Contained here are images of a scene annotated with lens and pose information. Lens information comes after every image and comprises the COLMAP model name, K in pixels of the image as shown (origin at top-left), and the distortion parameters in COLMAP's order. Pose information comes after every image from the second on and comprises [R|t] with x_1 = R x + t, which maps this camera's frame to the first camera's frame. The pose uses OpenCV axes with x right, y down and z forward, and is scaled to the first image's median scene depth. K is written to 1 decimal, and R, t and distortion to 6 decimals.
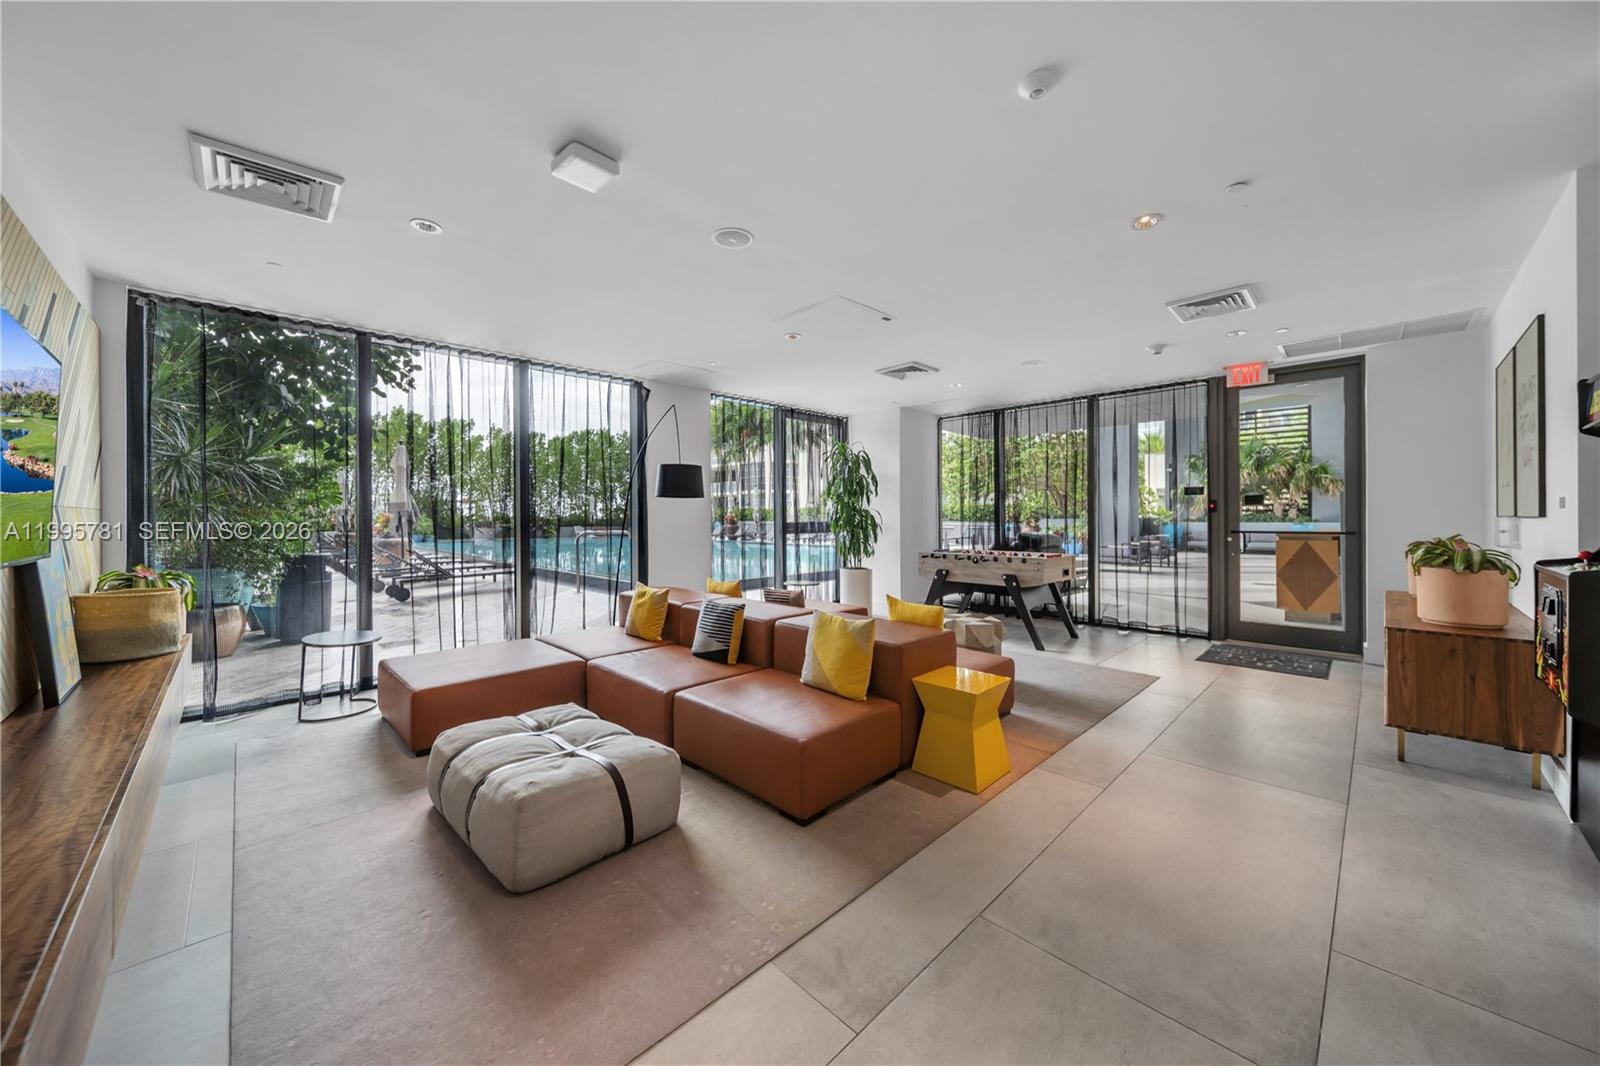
lens RADIAL K [[572.5, 0, 794.1], [0, 572.5, 522.0], [0, 0, 1]] dist [0.002162, 0.000097]
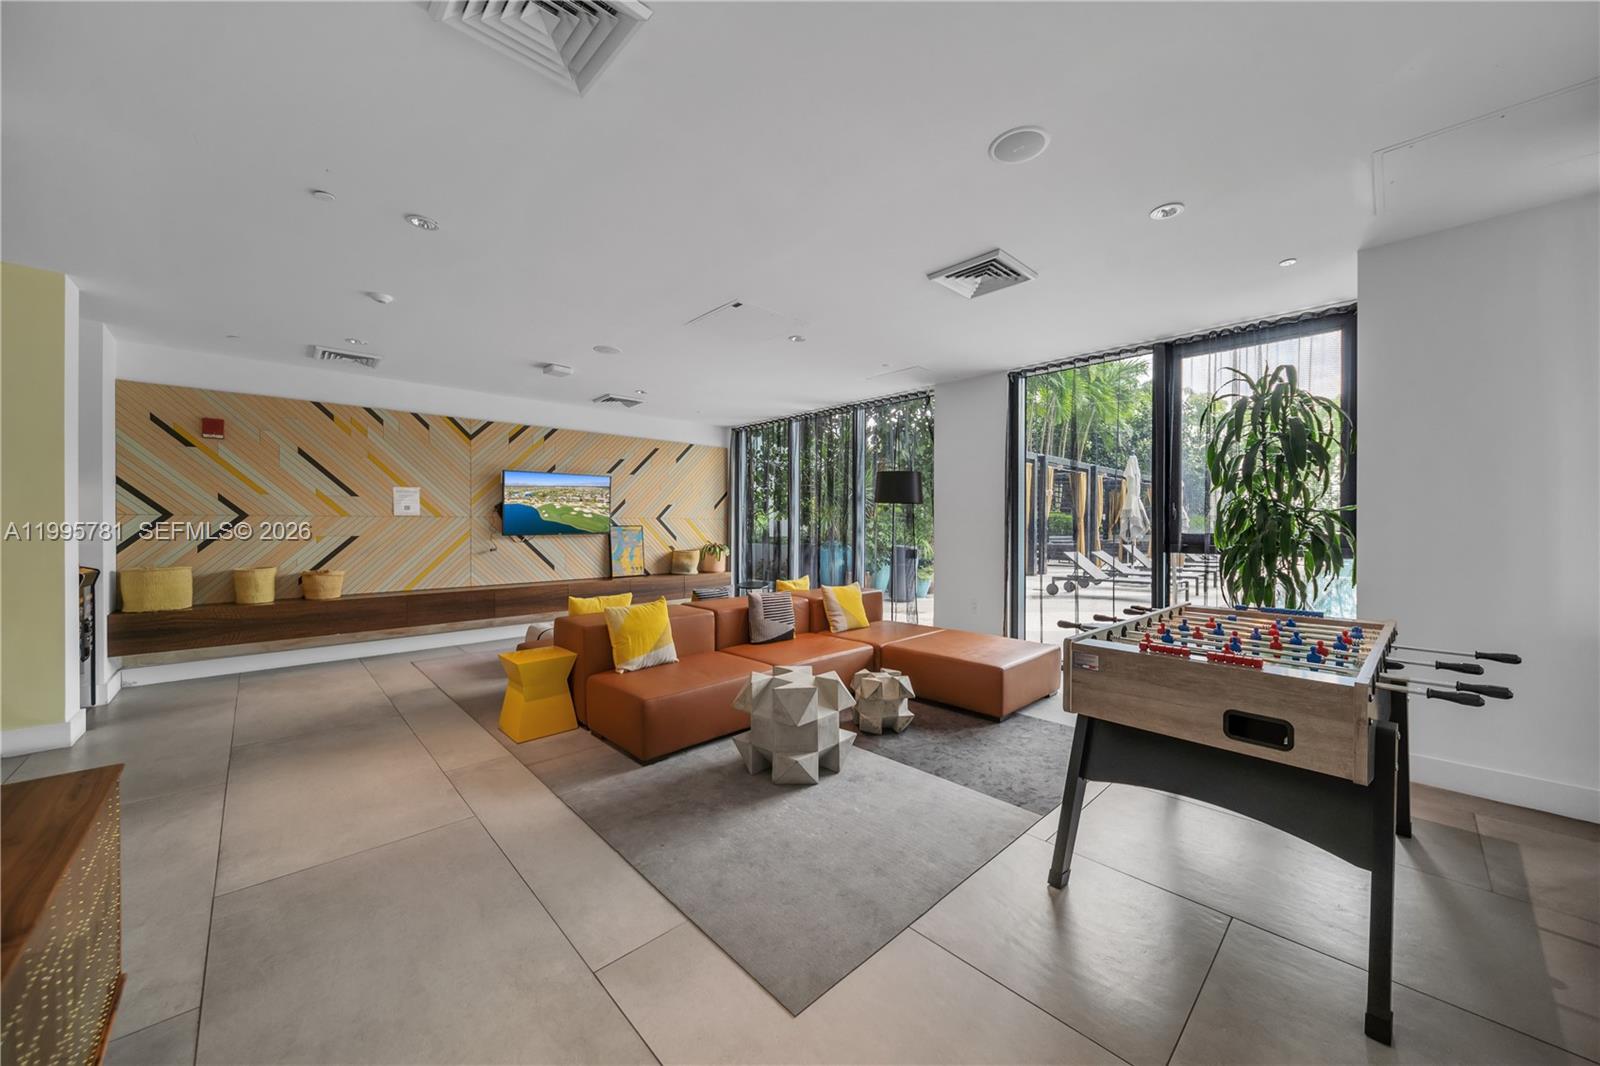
lens RADIAL K [[572.5, 0, 794.3], [0, 572.5, 527.5], [0, 0, 1]] dist [0.002162, 0.000097]
pose [[-0.020857, 0.009370, -0.999739, 1.394585], [-0.009597, 0.999908, 0.009572, -0.013069], [0.999736, 0.009794, -0.020765, 1.457340]]
